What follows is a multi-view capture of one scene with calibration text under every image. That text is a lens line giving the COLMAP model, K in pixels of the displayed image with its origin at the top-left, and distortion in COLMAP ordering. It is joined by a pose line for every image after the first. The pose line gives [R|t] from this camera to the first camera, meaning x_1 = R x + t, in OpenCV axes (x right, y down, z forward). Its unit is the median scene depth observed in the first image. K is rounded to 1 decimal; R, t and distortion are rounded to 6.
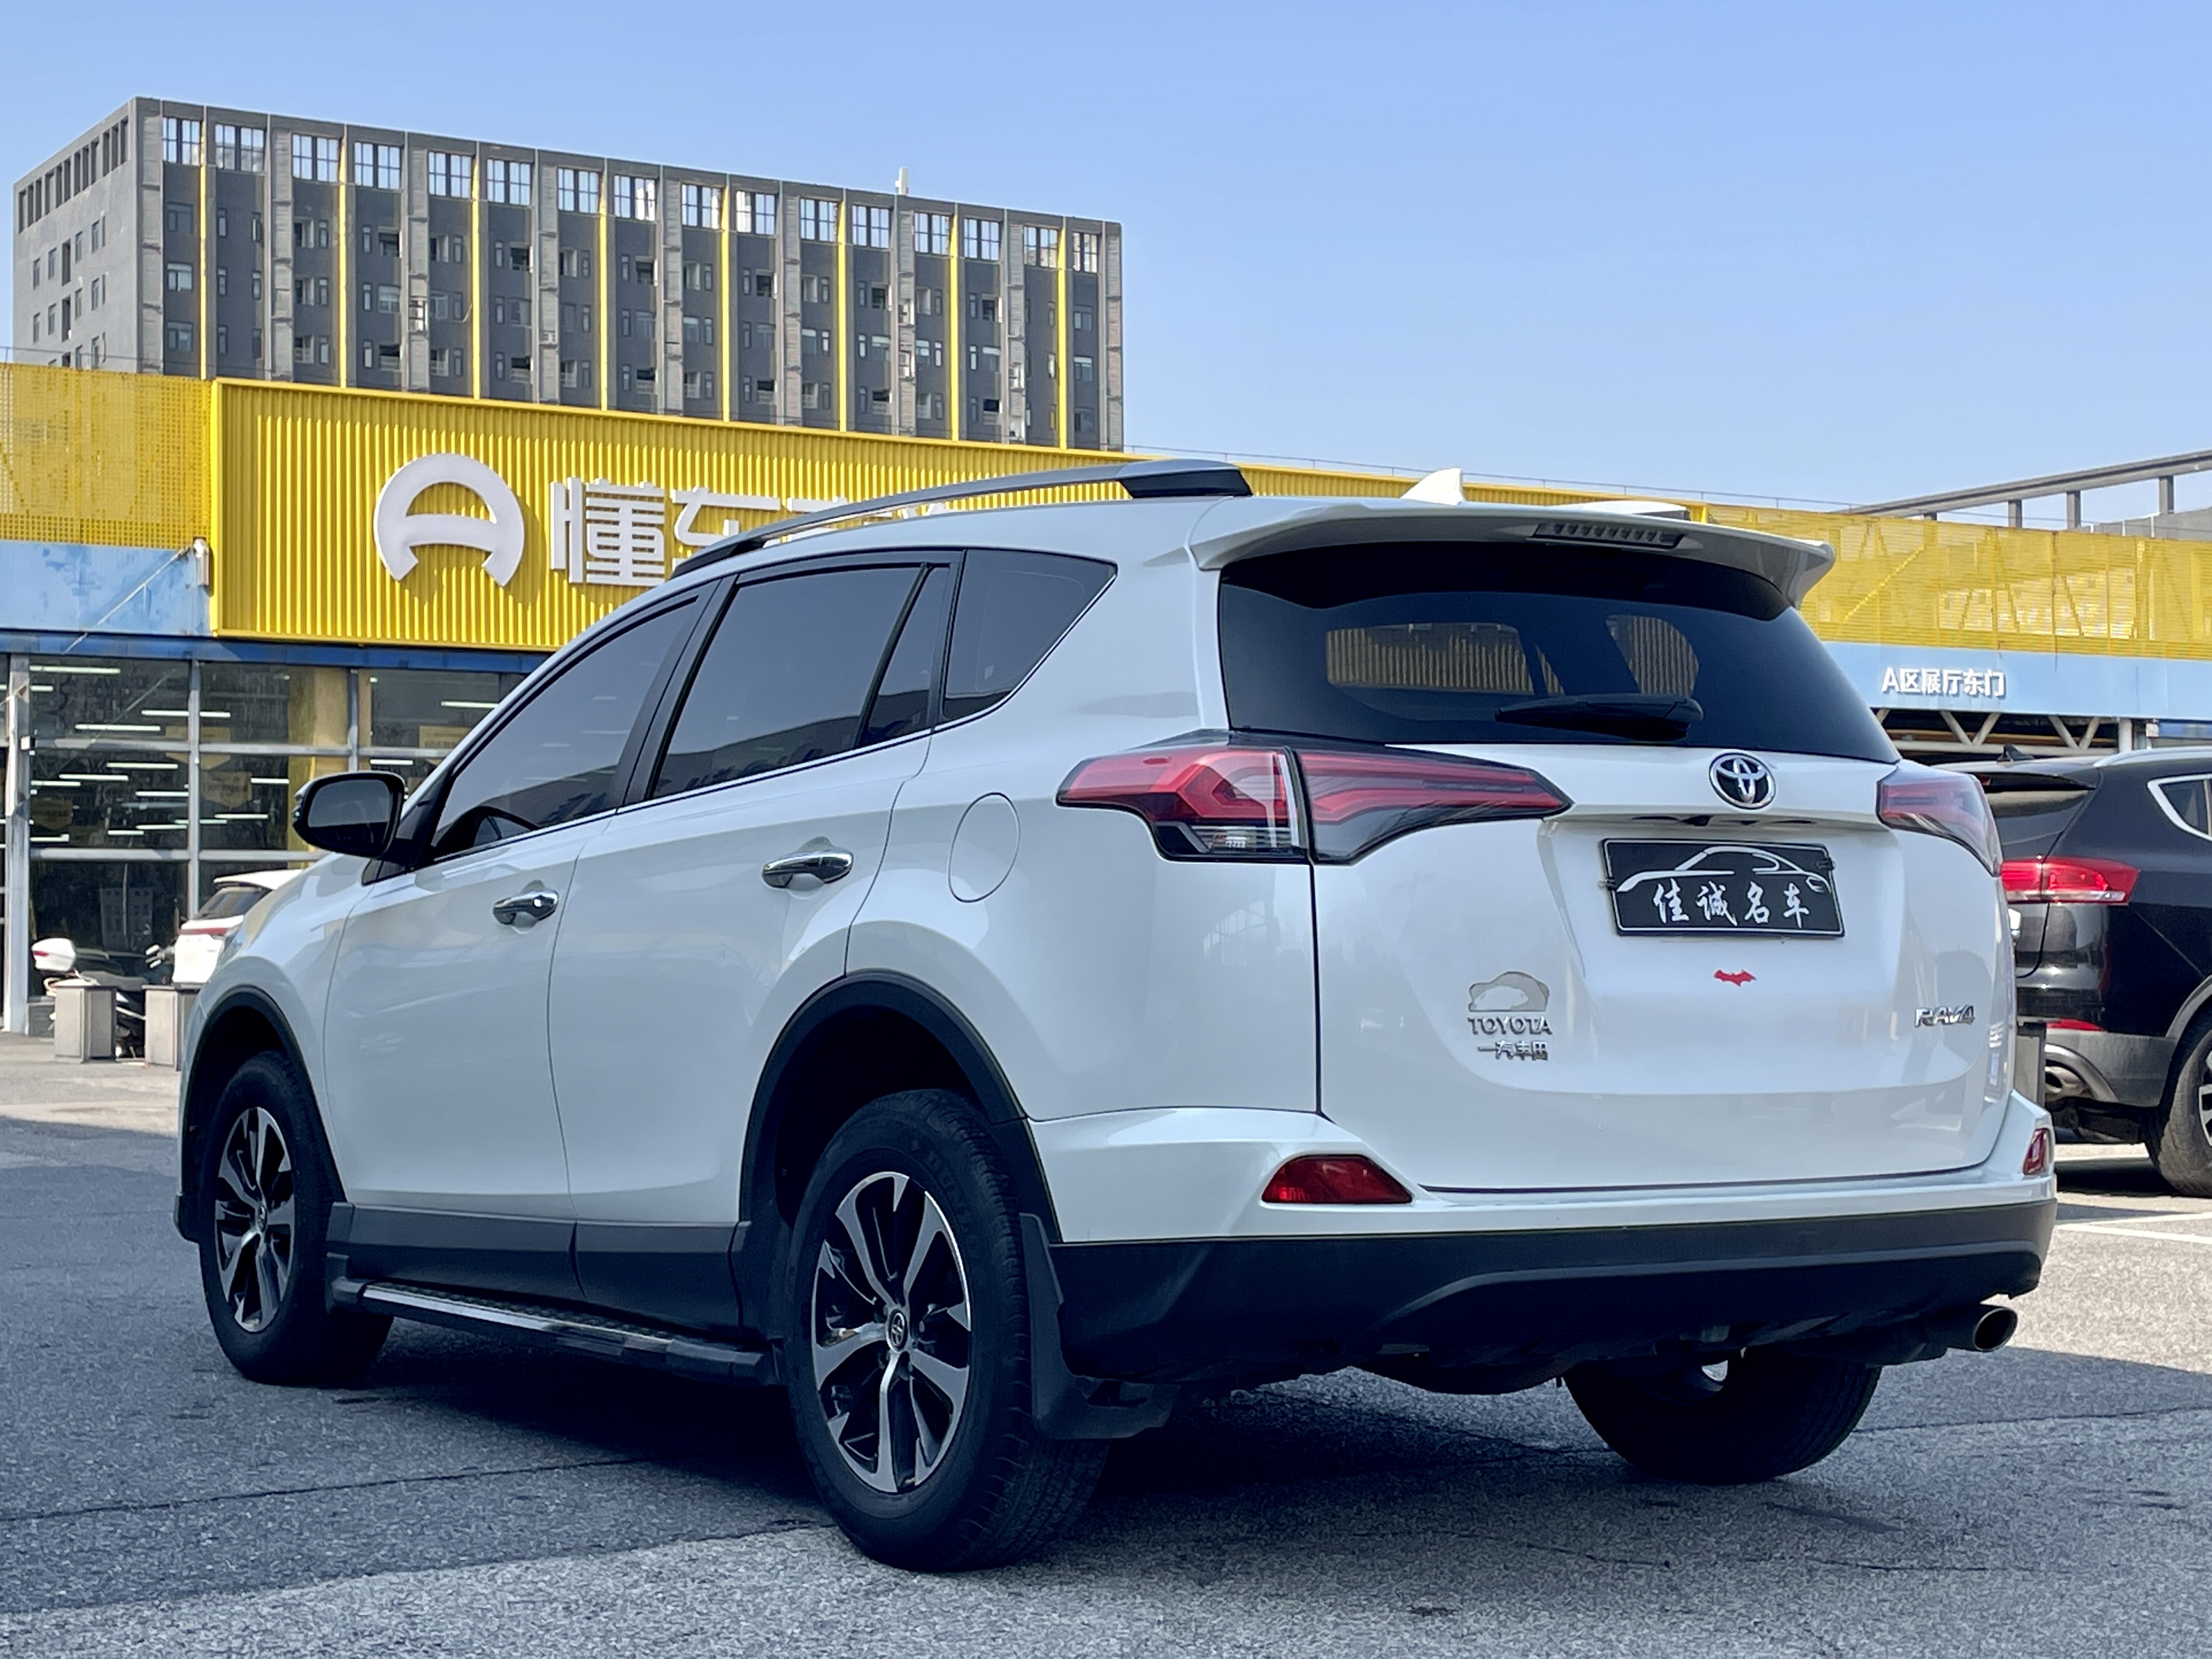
lens RADIAL K [[3543.9, 0, 1127.1], [0, 3543.9, 826.4], [0, 0, 1]] dist [0.119073, -0.204156]
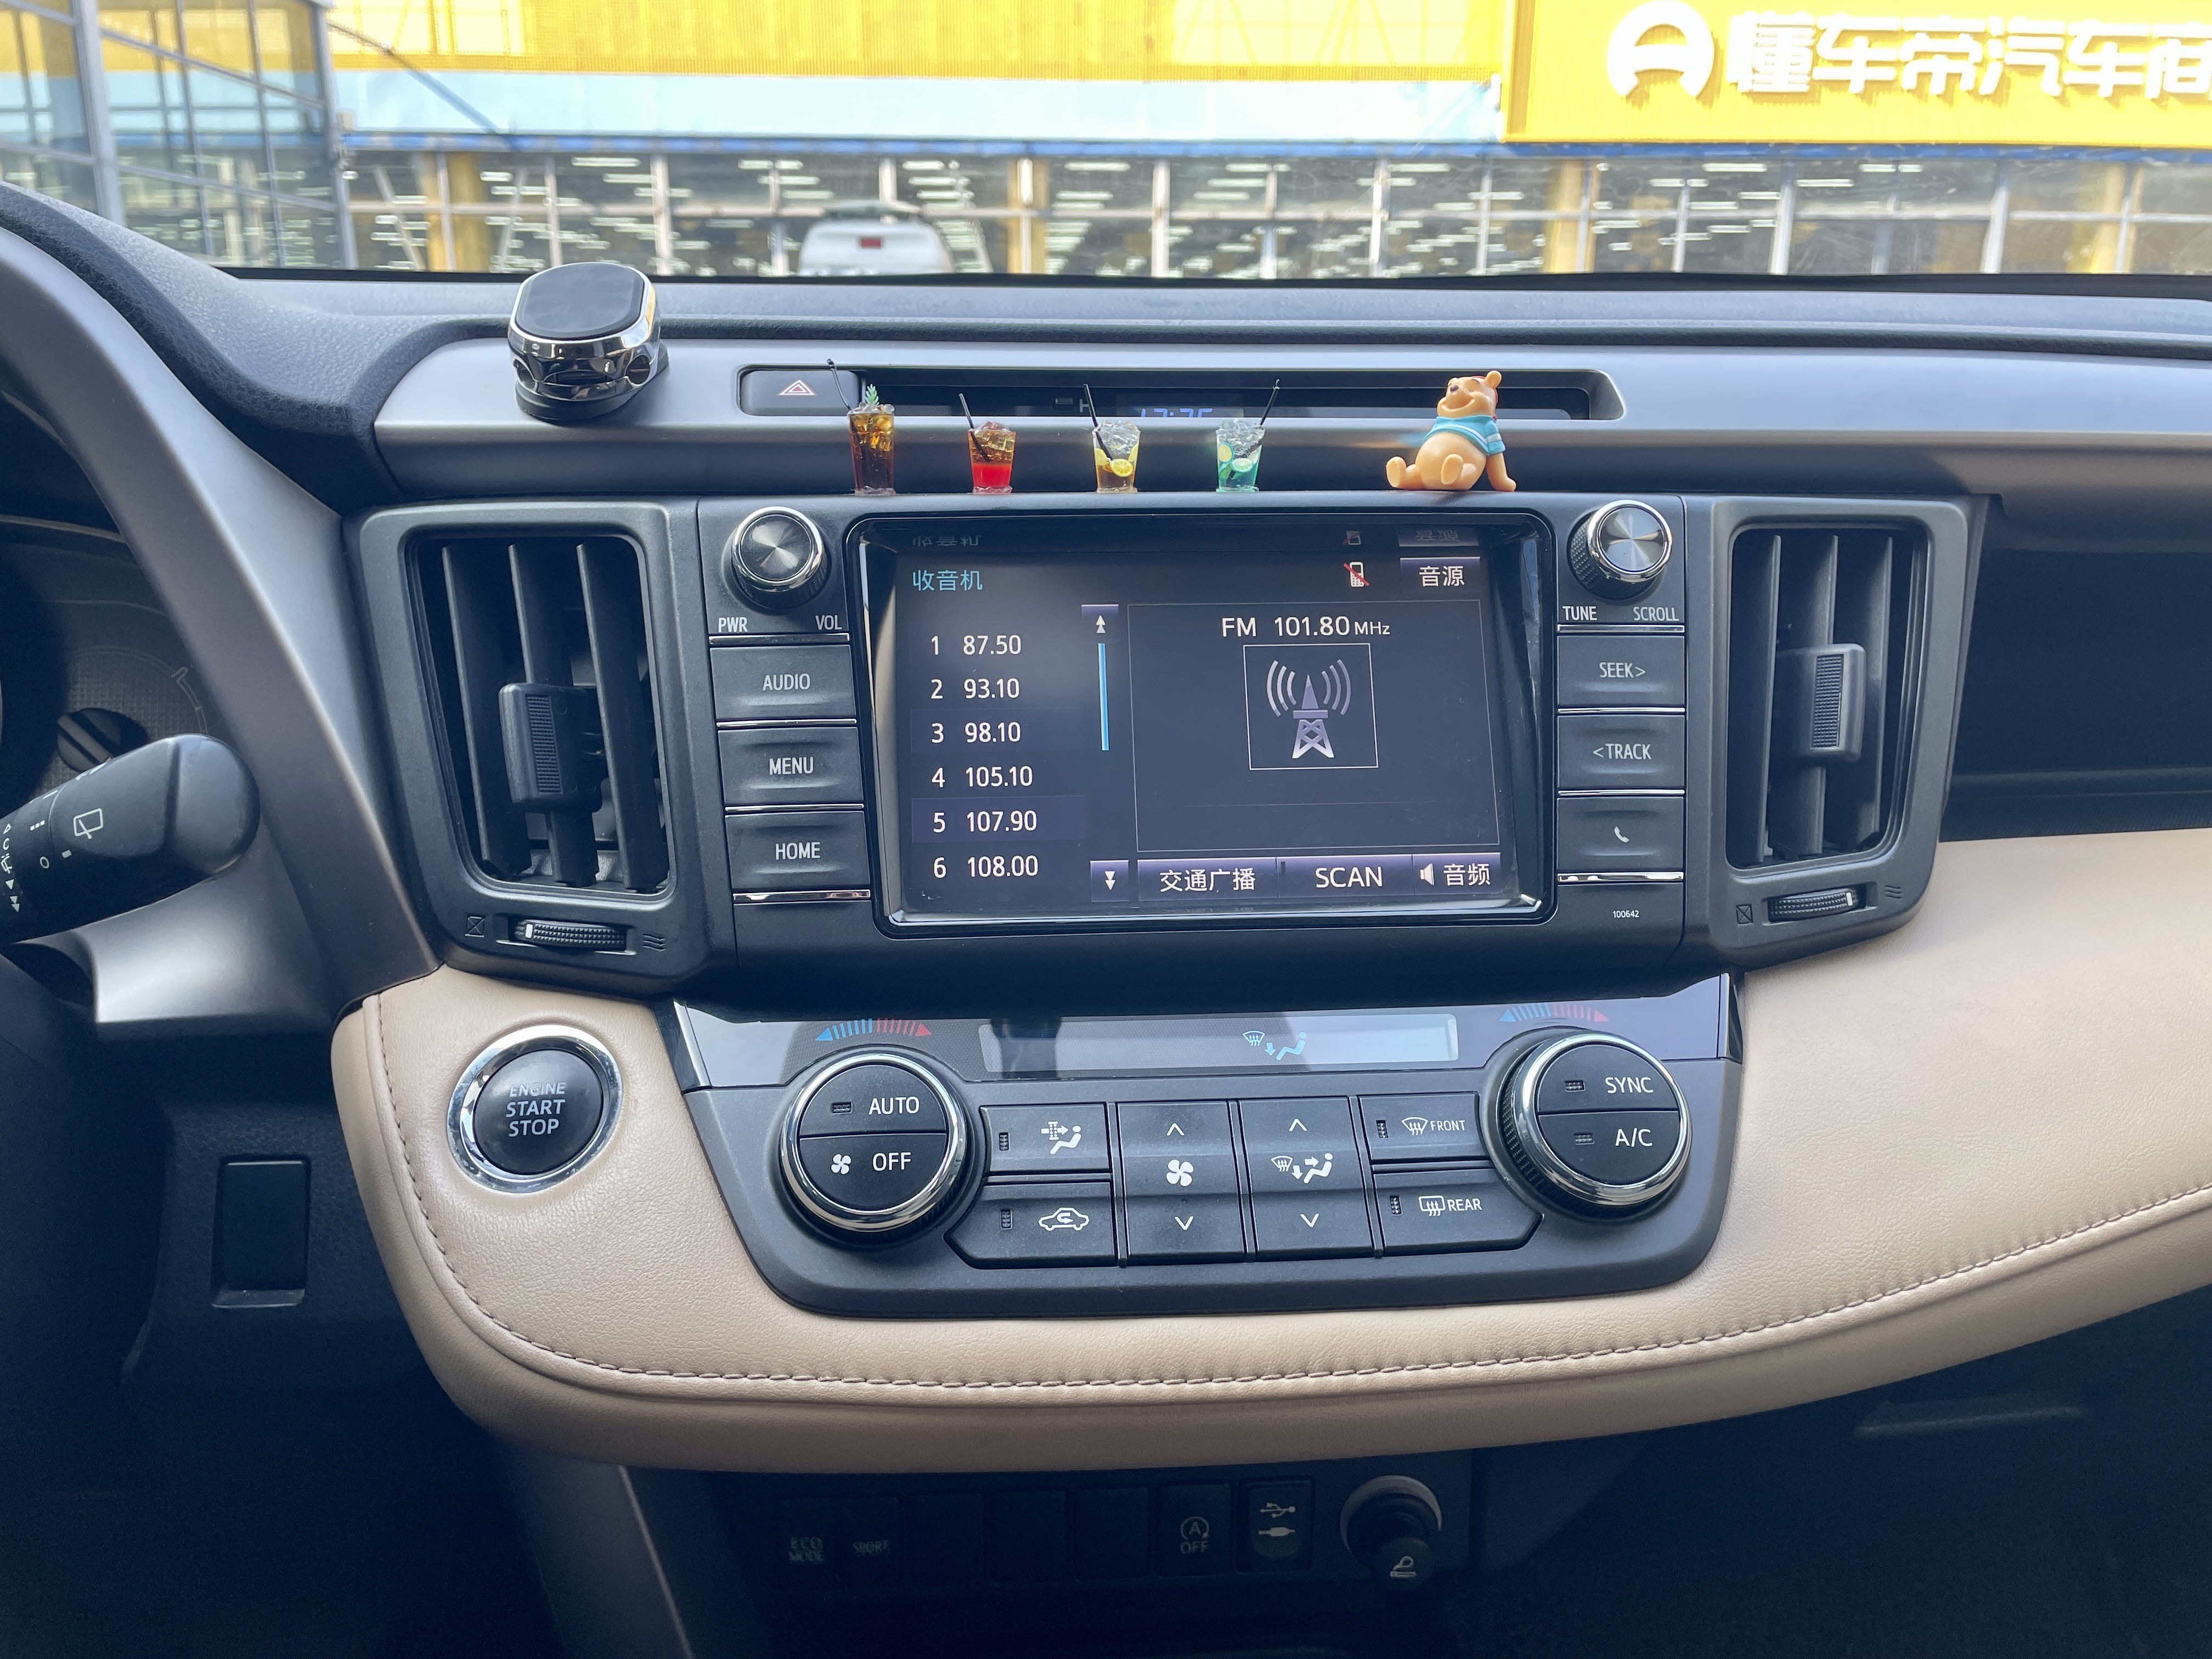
lens RADIAL K [[1671.1, 0, 1098.3], [0, 1671.1, 818.1], [0, 0, 1]] dist [0.090156, -0.126397]
pose [[0.871650, 0.141782, -0.469175, -0.090348], [0.010845, 0.951432, 0.307667, 0.002574], [0.490010, -0.273266, 0.827778, 1.362912]]
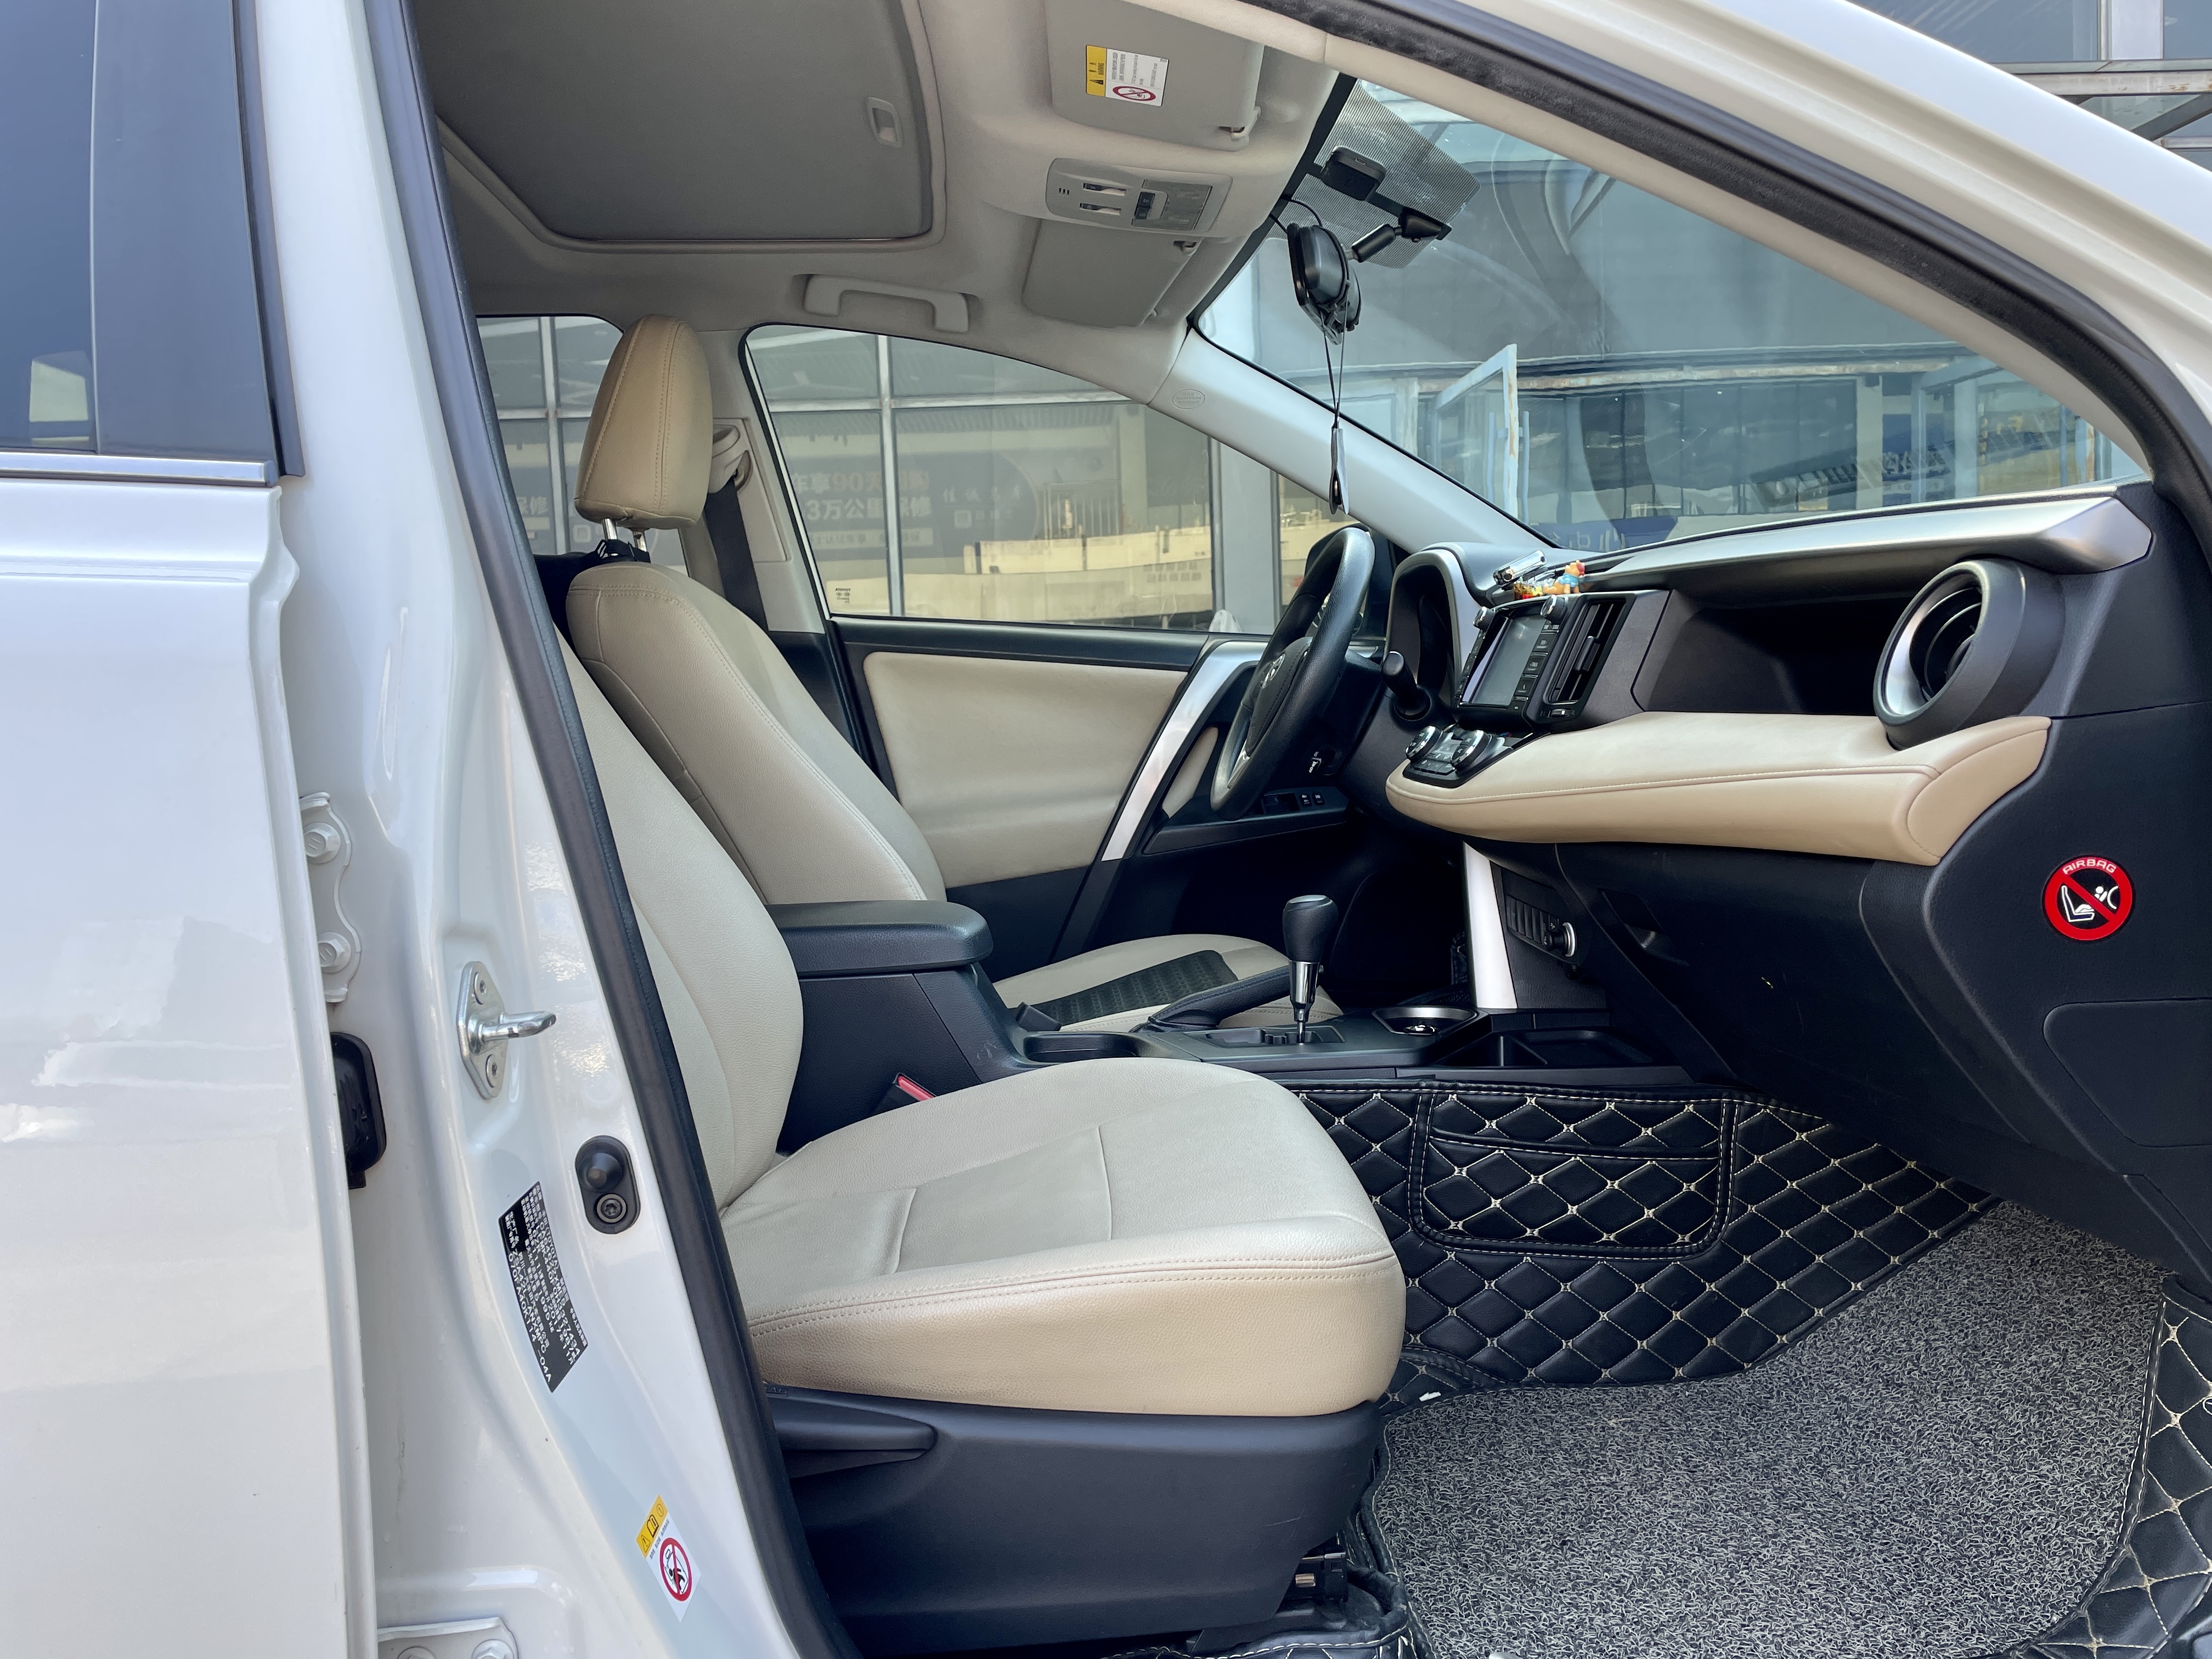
lens RADIAL K [[1671.1, 0, 1098.3], [0, 1671.1, 818.1], [0, 0, 1]] dist [0.090156, -0.126397]
pose [[-0.520843, 0.091688, -0.848714, 0.173414], [0.075400, 0.995271, 0.061249, 0.027383], [0.850316, -0.032092, -0.525293, 1.527417]]
